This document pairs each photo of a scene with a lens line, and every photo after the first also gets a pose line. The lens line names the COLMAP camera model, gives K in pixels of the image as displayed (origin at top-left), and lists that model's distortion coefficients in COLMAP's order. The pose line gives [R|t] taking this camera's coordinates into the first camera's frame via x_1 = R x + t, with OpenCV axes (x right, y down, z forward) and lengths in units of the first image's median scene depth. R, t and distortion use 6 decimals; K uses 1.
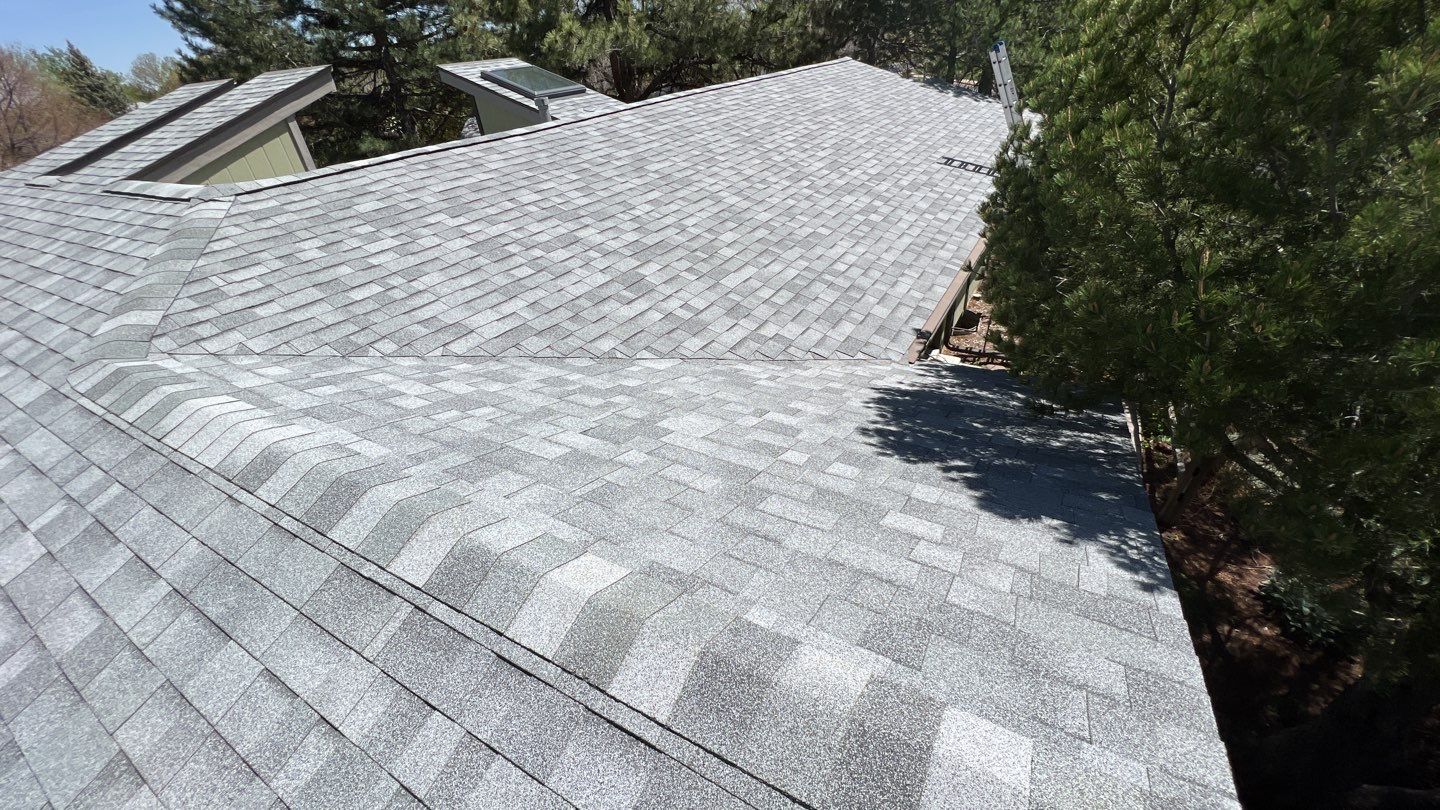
lens RADIAL K [[576.4, 0, 719.0], [0, 576.4, 405.0], [0, 0, 1]] dist [-0.002319, 0.000516]
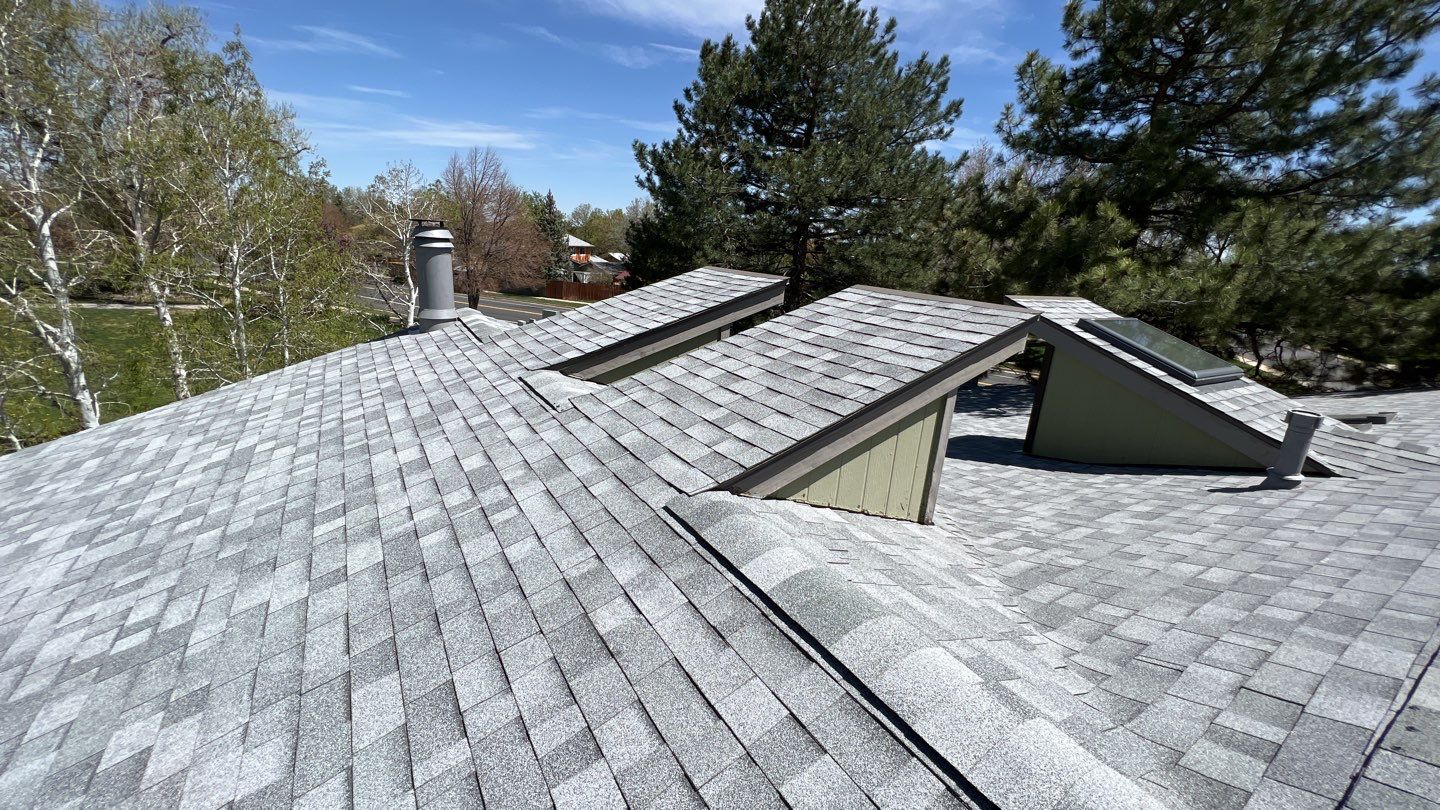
lens RADIAL K [[576.4, 0, 713.6], [0, 576.4, 405.0], [0, 0, 1]] dist [-0.002319, 0.000516]
pose [[0.873653, 0.272275, -0.403233, -0.711023], [-0.374637, 0.905244, -0.200449, -0.294047], [0.310447, 0.326189, 0.892874, 0.461678]]
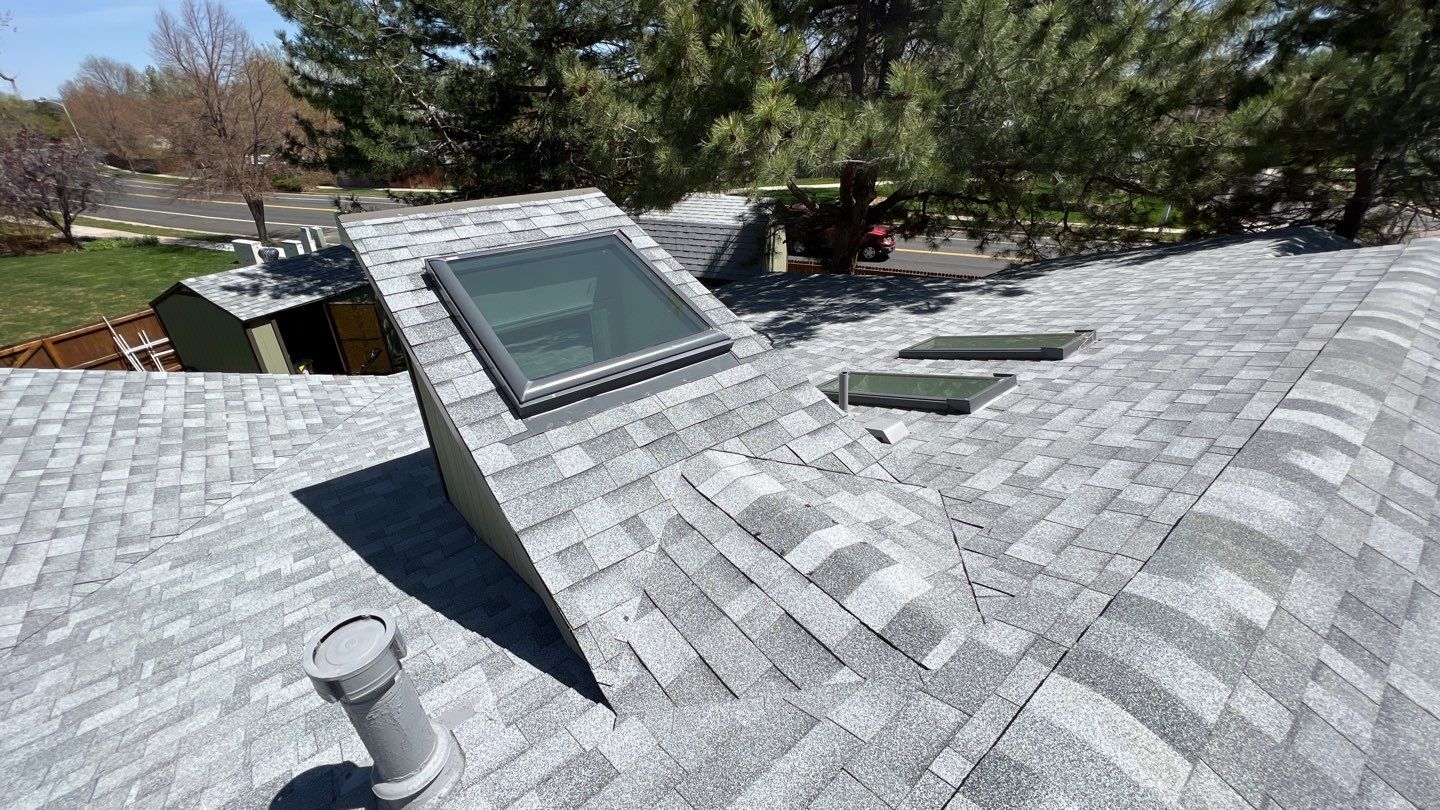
lens RADIAL K [[576.4, 0, 715.1], [0, 576.4, 405.4], [0, 0, 1]] dist [-0.002319, 0.000516]
pose [[0.933636, 0.234414, -0.270875, -0.228258], [-0.248971, 0.968301, -0.020175, -0.775993], [0.257559, 0.086276, 0.962403, 1.078213]]
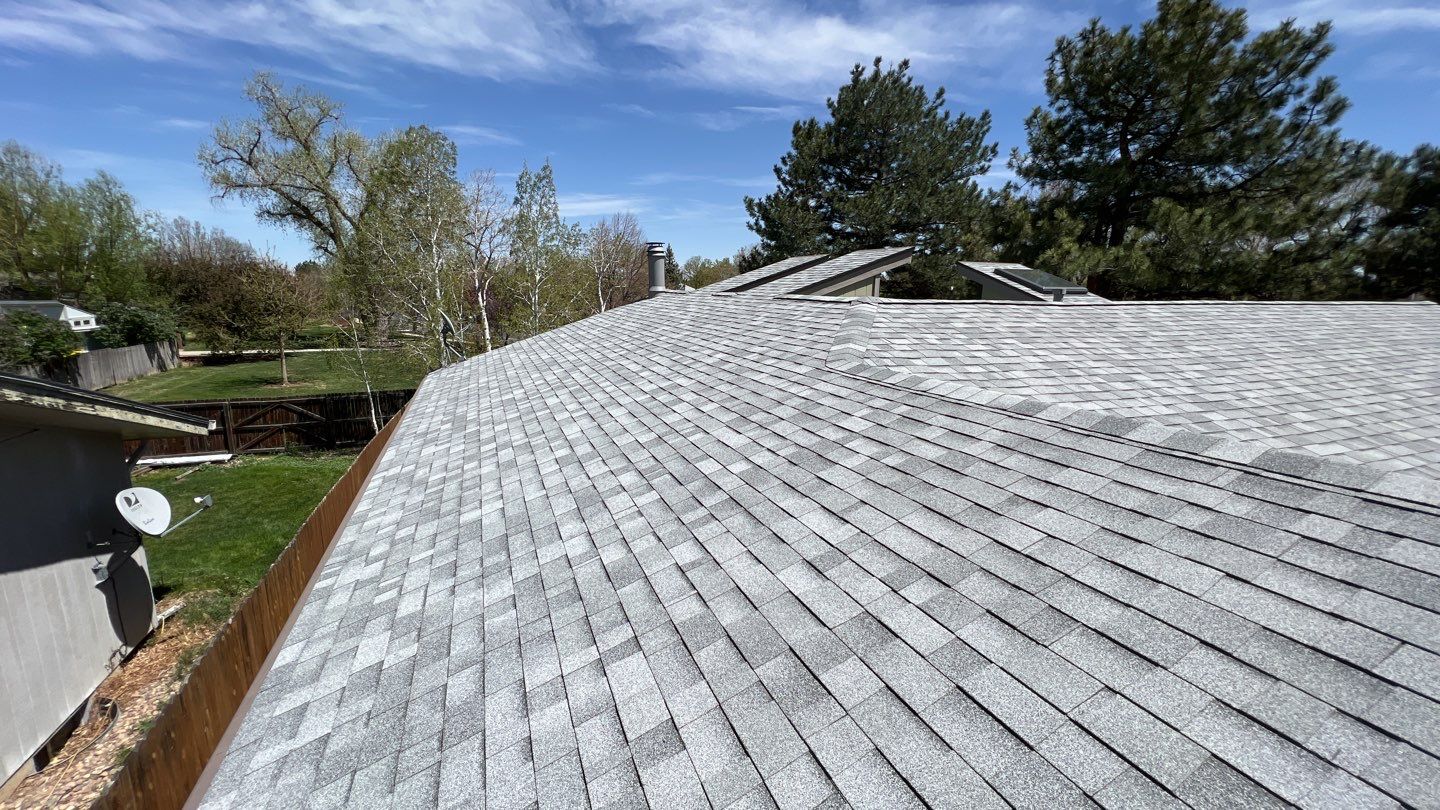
lens RADIAL K [[576.4, 0, 717.0], [0, 576.4, 406.9], [0, 0, 1]] dist [-0.002319, 0.000516]
pose [[0.790891, 0.220608, -0.570810, -0.176654], [-0.394748, 0.896669, -0.200399, 0.226604], [0.467618, 0.383820, 0.796251, -0.184387]]
